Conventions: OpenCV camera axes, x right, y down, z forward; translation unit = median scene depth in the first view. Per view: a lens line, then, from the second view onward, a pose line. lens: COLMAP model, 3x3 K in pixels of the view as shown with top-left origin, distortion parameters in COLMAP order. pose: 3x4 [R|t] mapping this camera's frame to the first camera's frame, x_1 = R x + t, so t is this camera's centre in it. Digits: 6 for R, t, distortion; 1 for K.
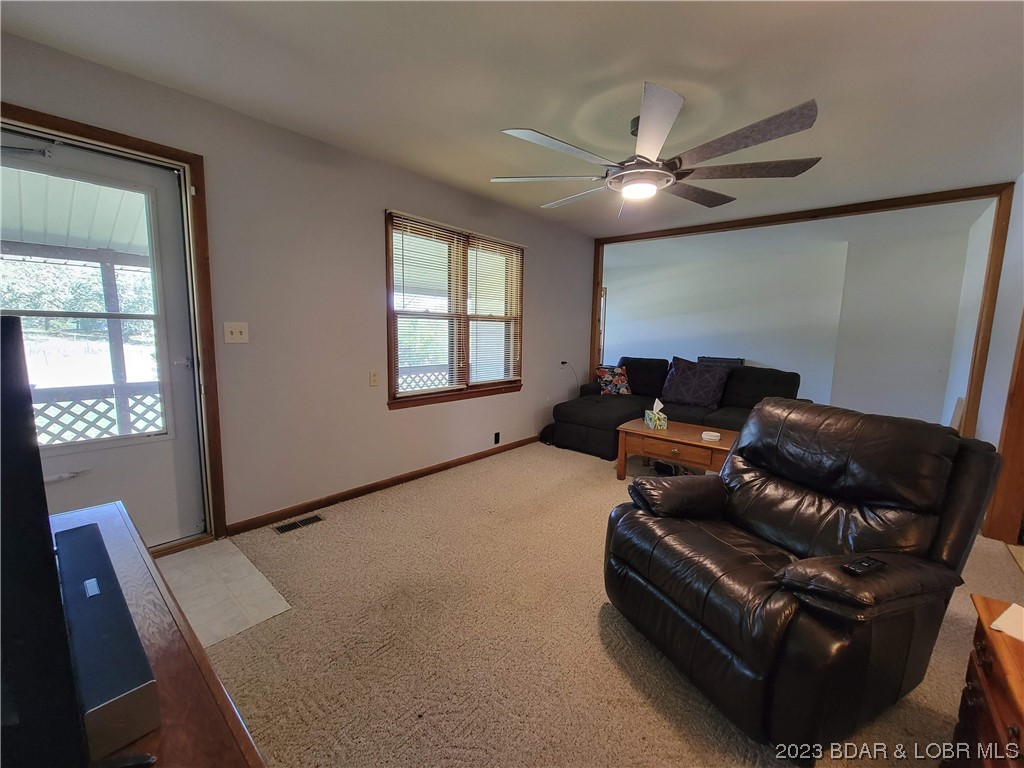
lens RADIAL K [[417.5, 0, 514.8], [0, 417.5, 385.6], [0, 0, 1]] dist [-0.001884, -0.000234]
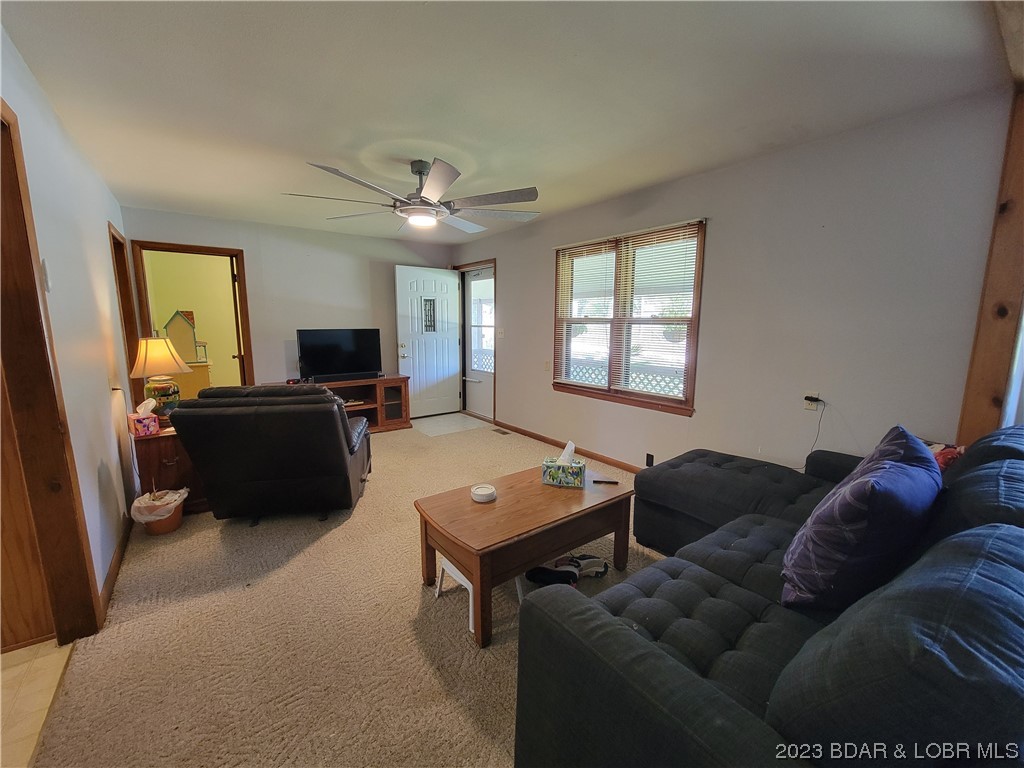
lens RADIAL K [[417.5, 0, 514.8], [0, 417.5, 385.6], [0, 0, 1]] dist [-0.001884, -0.000234]
pose [[-0.214390, 0.124178, -0.968822, 0.872340], [-0.139496, 0.977825, 0.156201, -0.126044], [0.966736, 0.168635, -0.192314, 0.920960]]
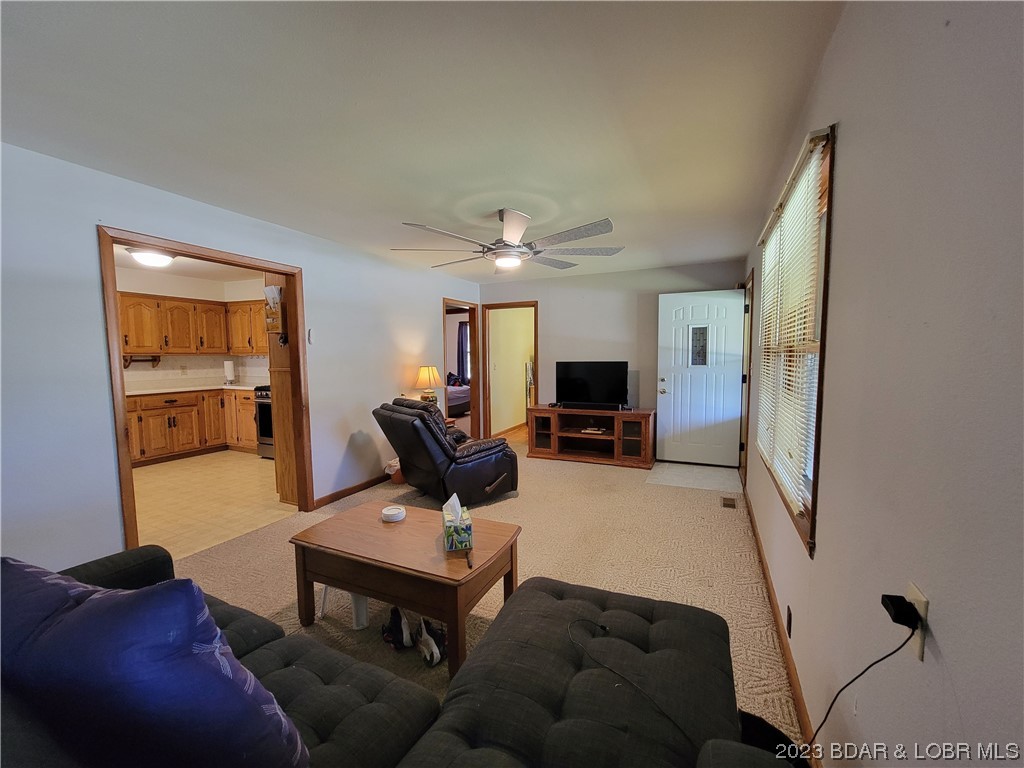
lens RADIAL K [[417.5, 0, 514.8], [0, 417.5, 385.6], [0, 0, 1]] dist [-0.001884, -0.000234]
pose [[-0.961851, 0.004675, -0.273533, 0.377282], [-0.051069, 0.979210, 0.196316, -0.197206], [0.268764, 0.202795, -0.941616, 1.354014]]
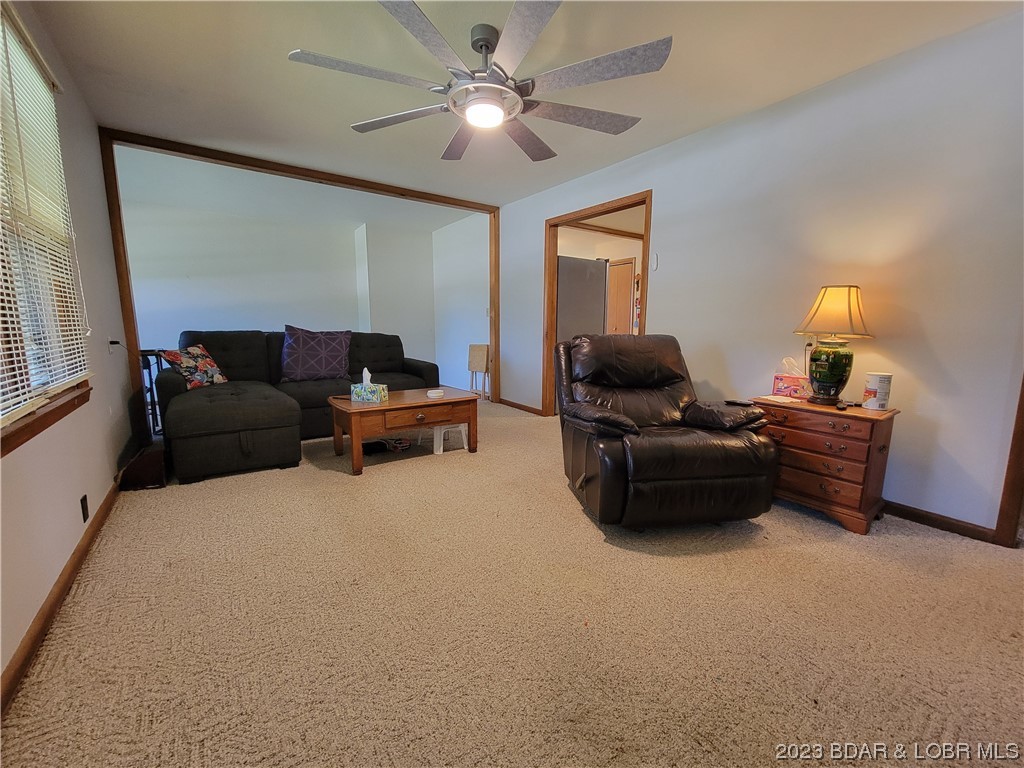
lens RADIAL K [[417.5, 0, 514.8], [0, 417.5, 385.6], [0, 0, 1]] dist [-0.001884, -0.000234]
pose [[0.235179, -0.160485, 0.958611, -0.366693], [0.126111, 0.982975, 0.133625, -0.007742], [-0.963736, 0.089465, 0.251414, 0.450194]]
